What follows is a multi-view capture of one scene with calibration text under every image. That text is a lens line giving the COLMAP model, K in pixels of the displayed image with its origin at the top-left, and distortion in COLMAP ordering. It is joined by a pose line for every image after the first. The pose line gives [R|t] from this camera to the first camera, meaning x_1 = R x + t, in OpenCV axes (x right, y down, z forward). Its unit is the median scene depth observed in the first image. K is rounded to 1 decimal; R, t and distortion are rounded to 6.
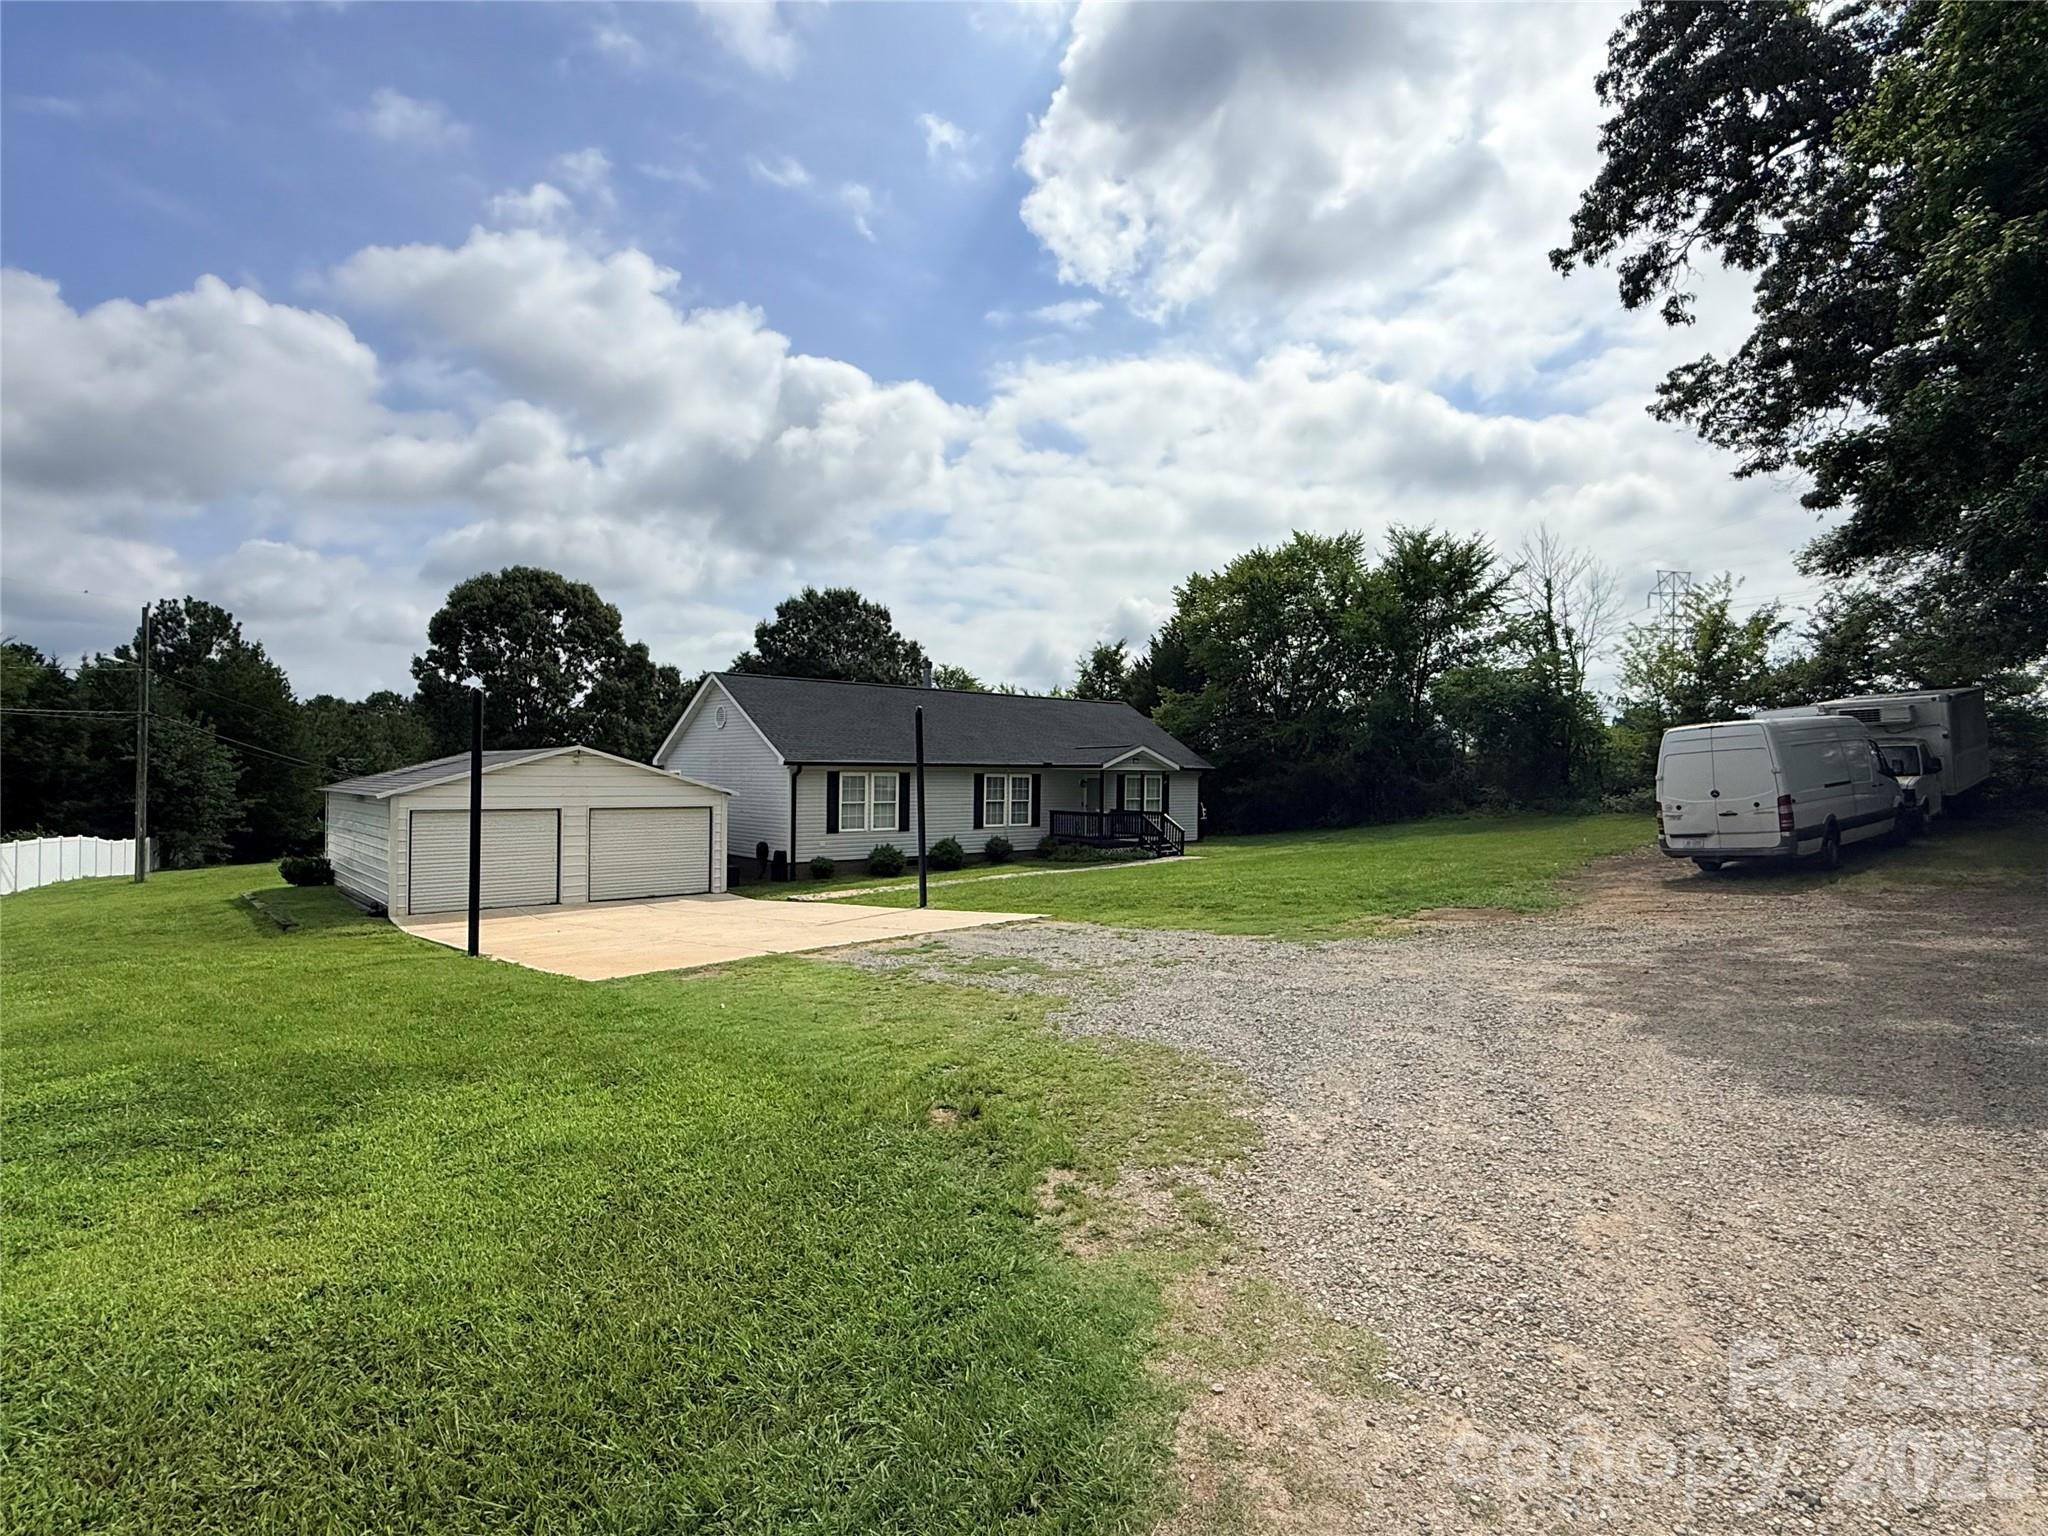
lens RADIAL K [[1017.5, 0, 1024.0], [0, 1017.5, 768.0], [0, 0, 1]] dist [-0.001185, 0.000300]
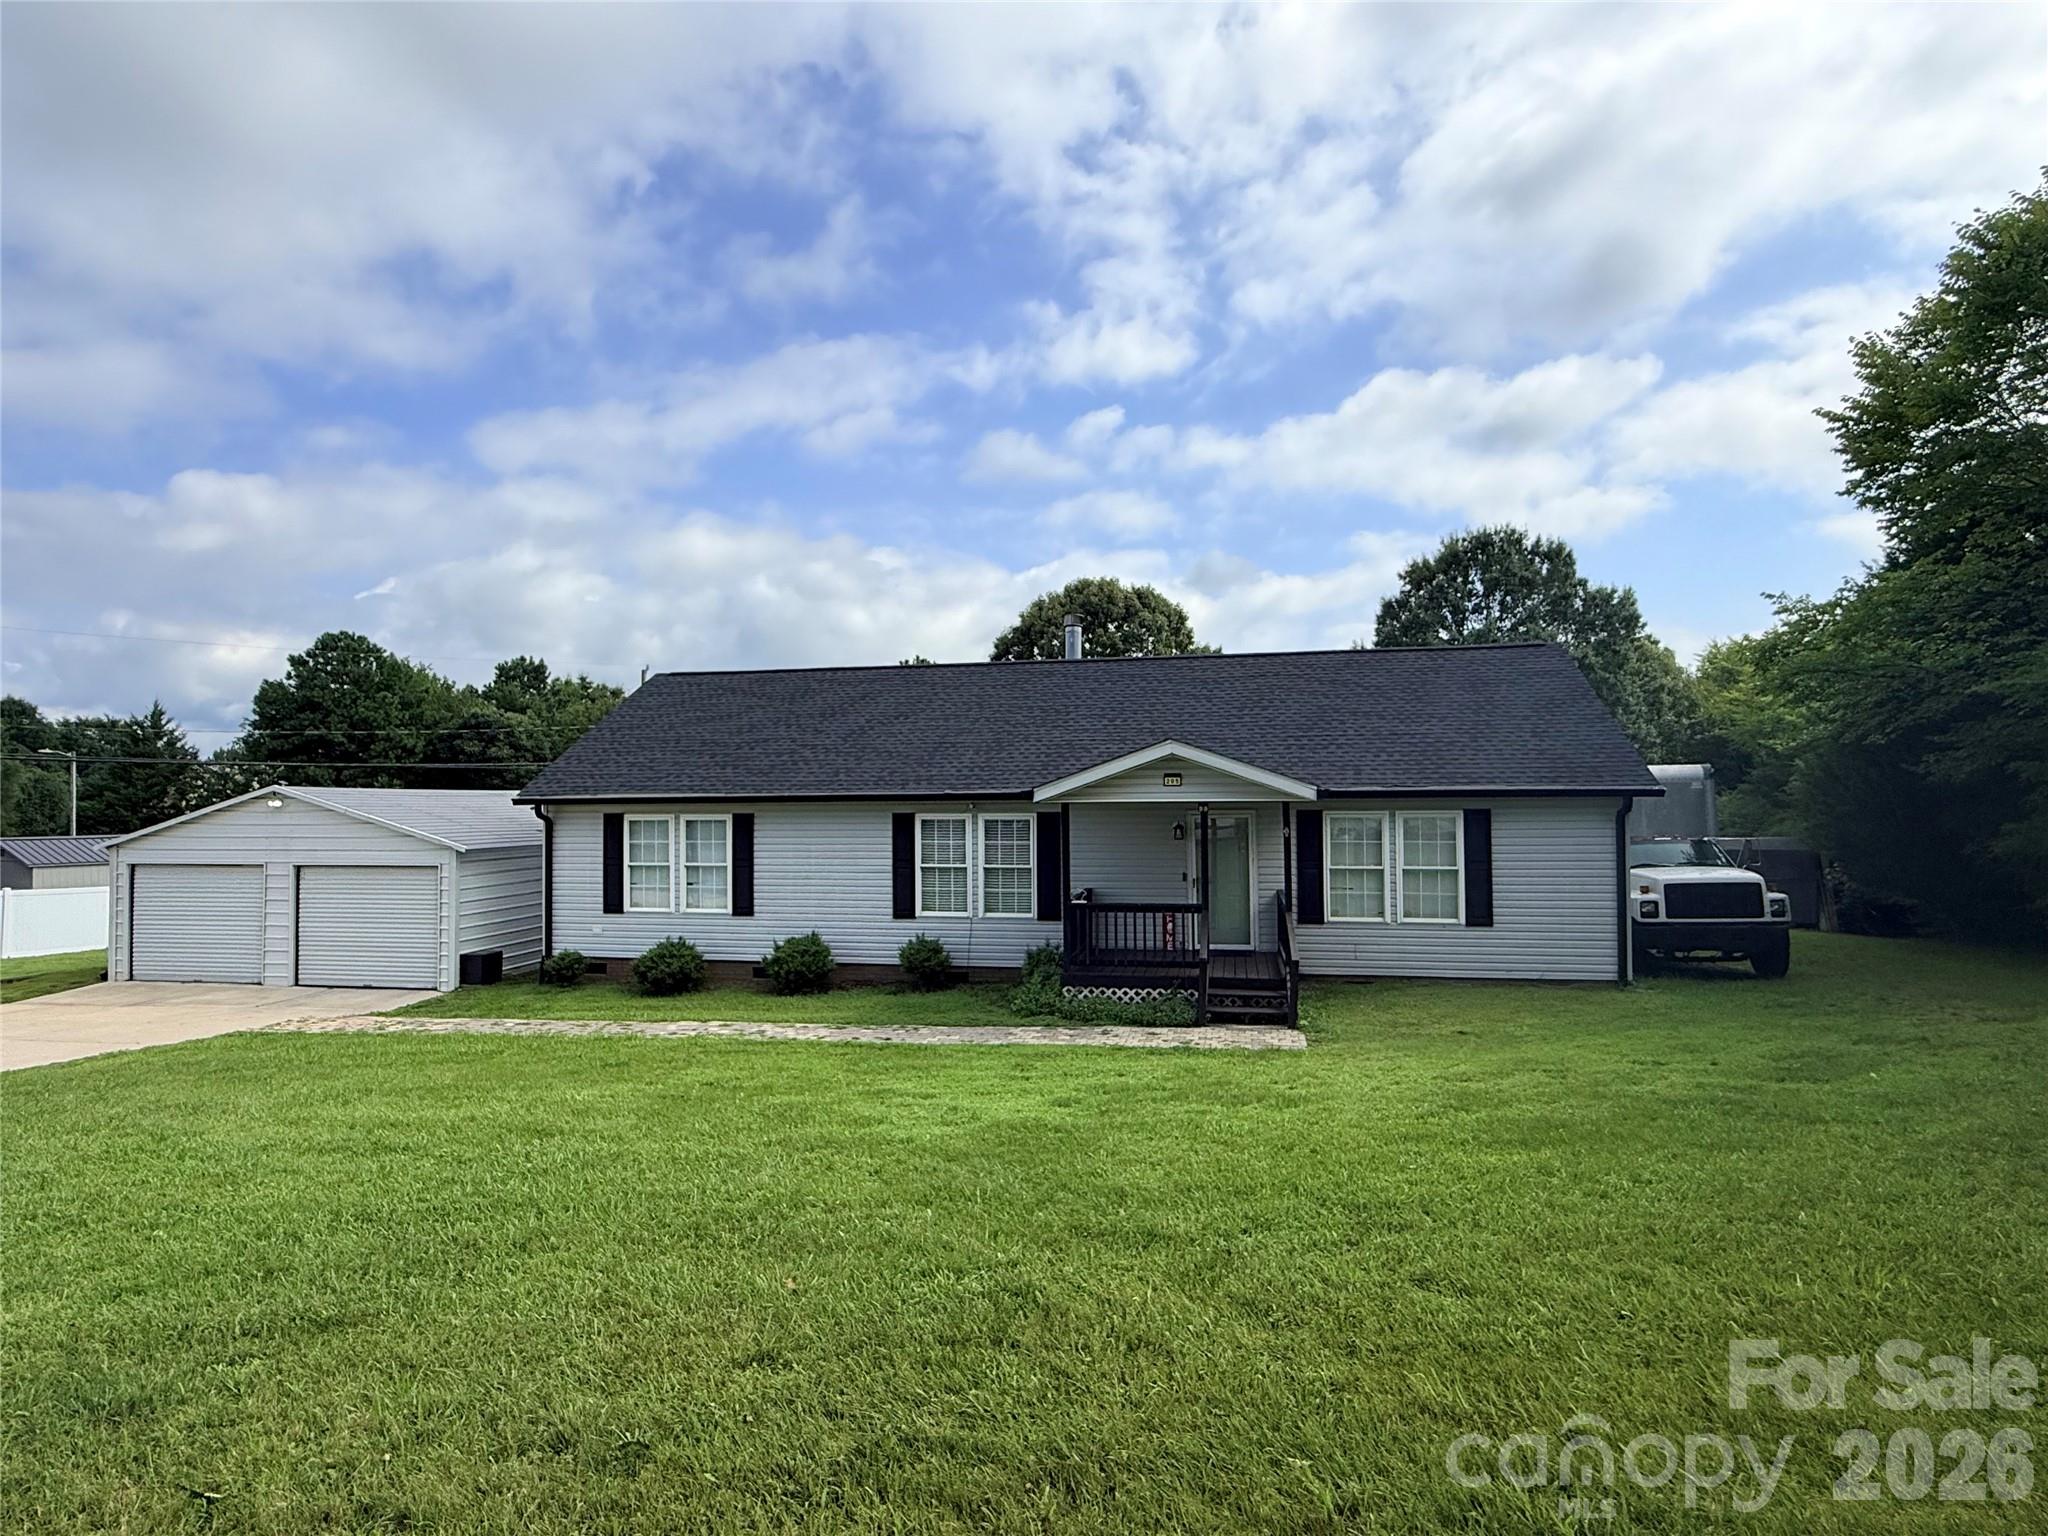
lens RADIAL K [[1231.8, 0, 1024.0], [0, 1231.8, 768.0], [0, 0, 1]] dist [-0.007592, -0.001455]
pose [[0.587301, -0.046065, -0.808056, 0.414256], [0.013816, 0.998804, -0.046897, 0.010571], [0.809250, 0.016379, 0.587236, 0.551959]]
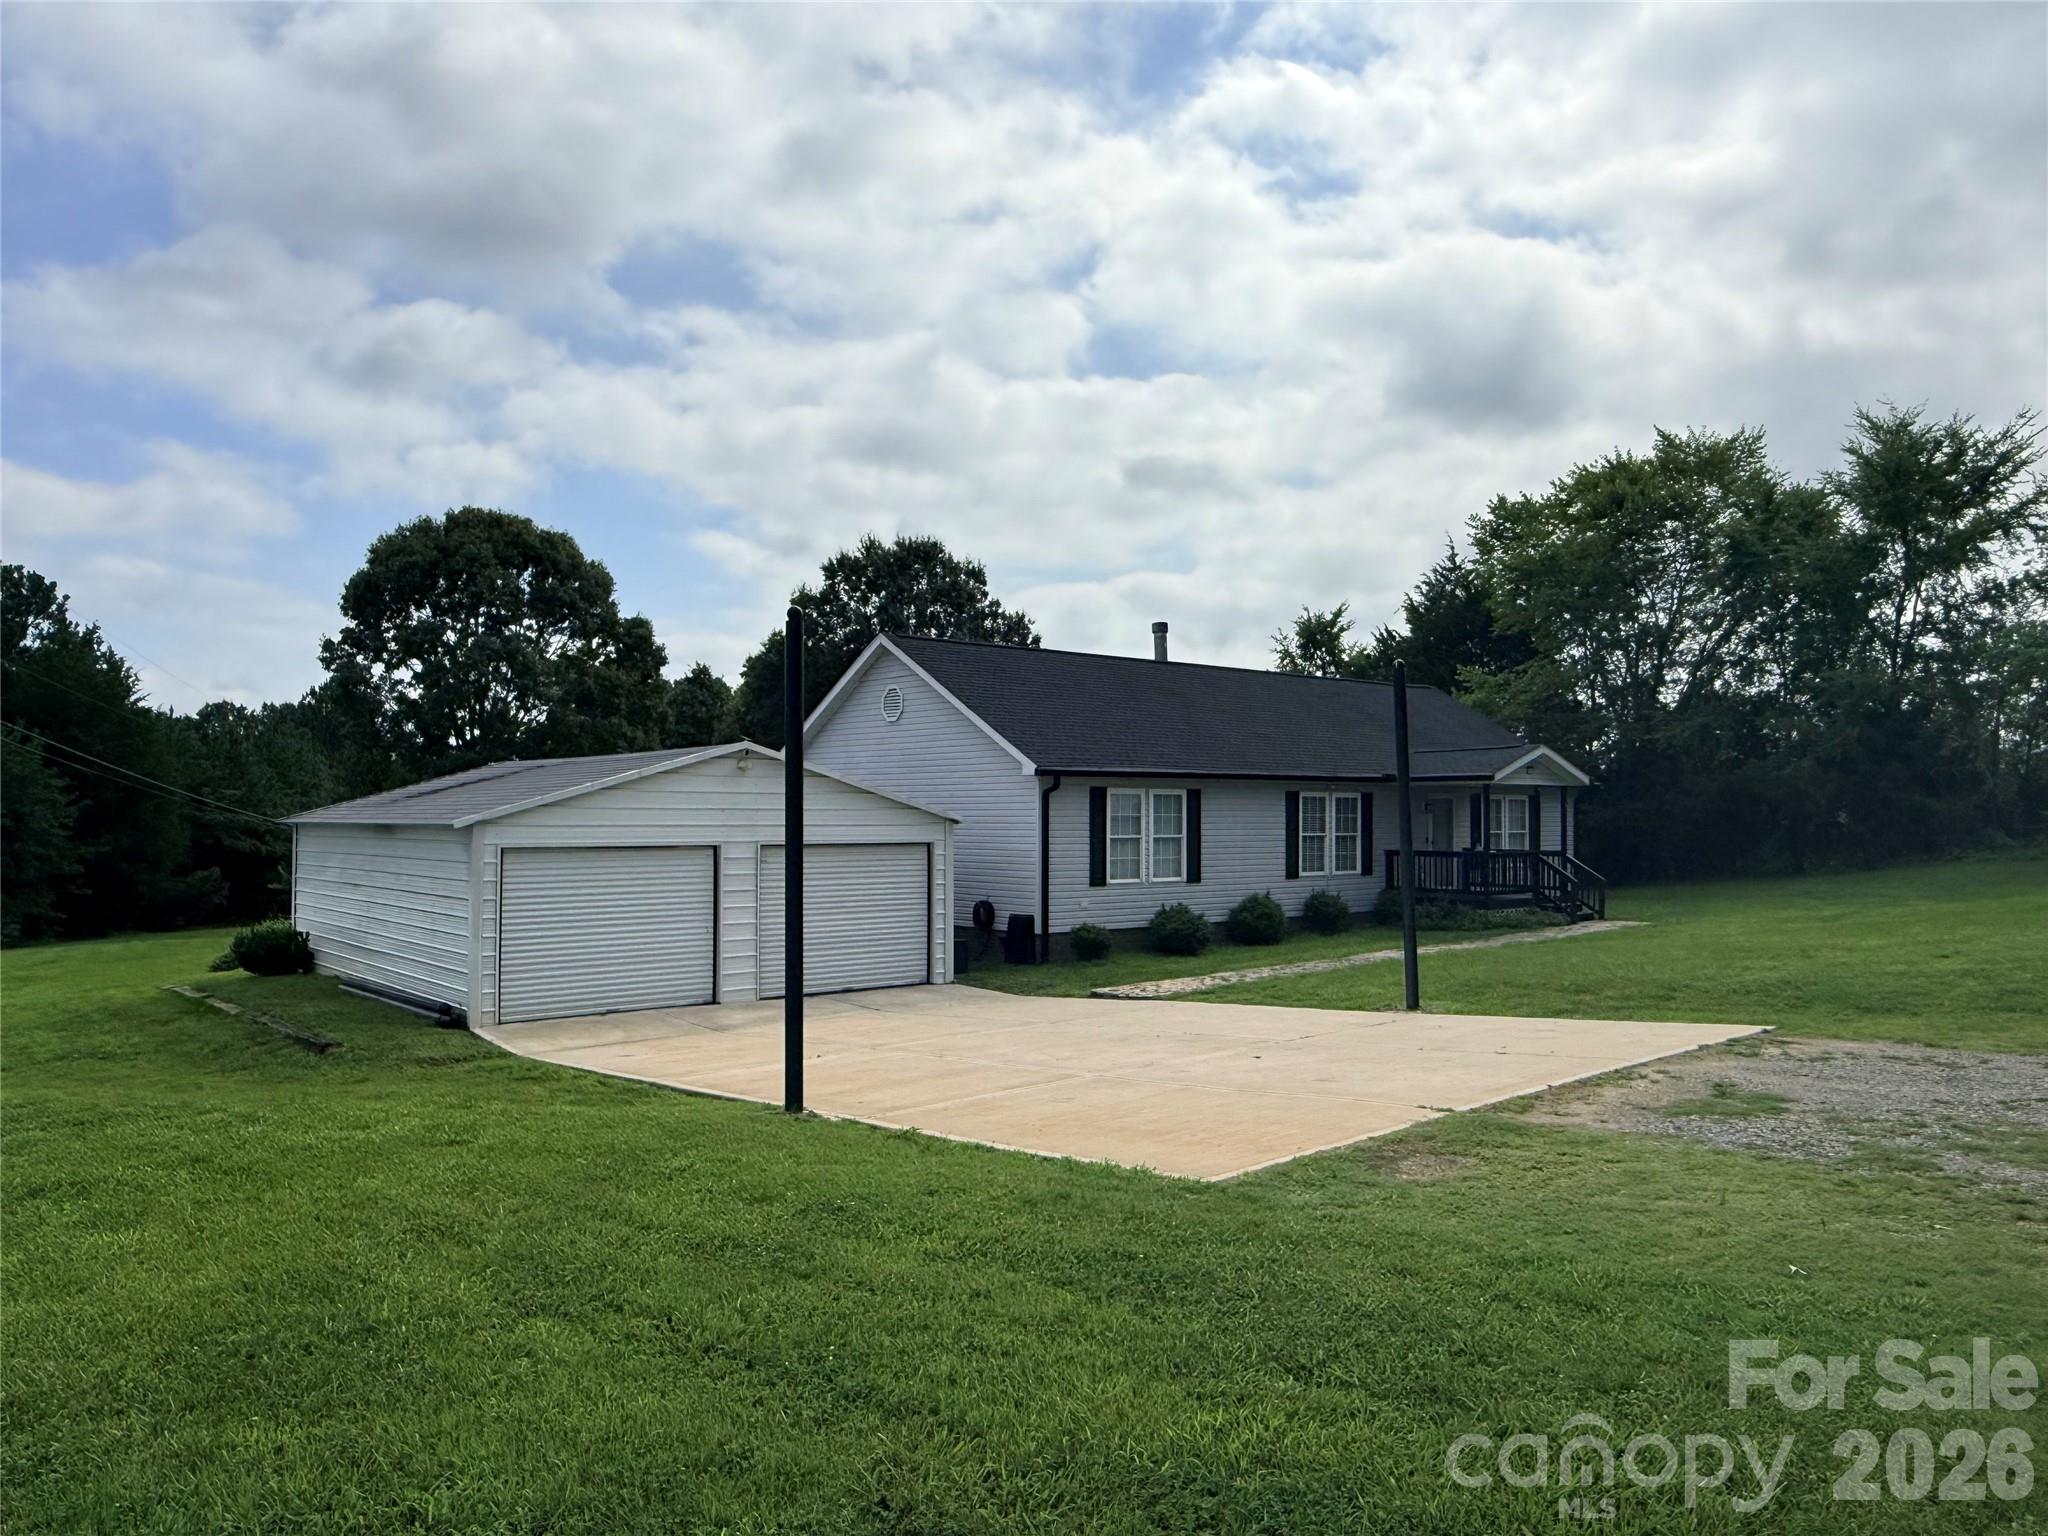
lens RADIAL K [[1399.5, 0, 1024.0], [0, 1399.5, 768.0], [0, 0, 1]] dist [-0.001081, -0.002374]
pose [[0.999622, -0.008219, -0.026245, -0.152915], [0.007528, 0.999625, -0.026323, 0.010337], [0.026451, 0.026116, 0.999309, 0.104197]]
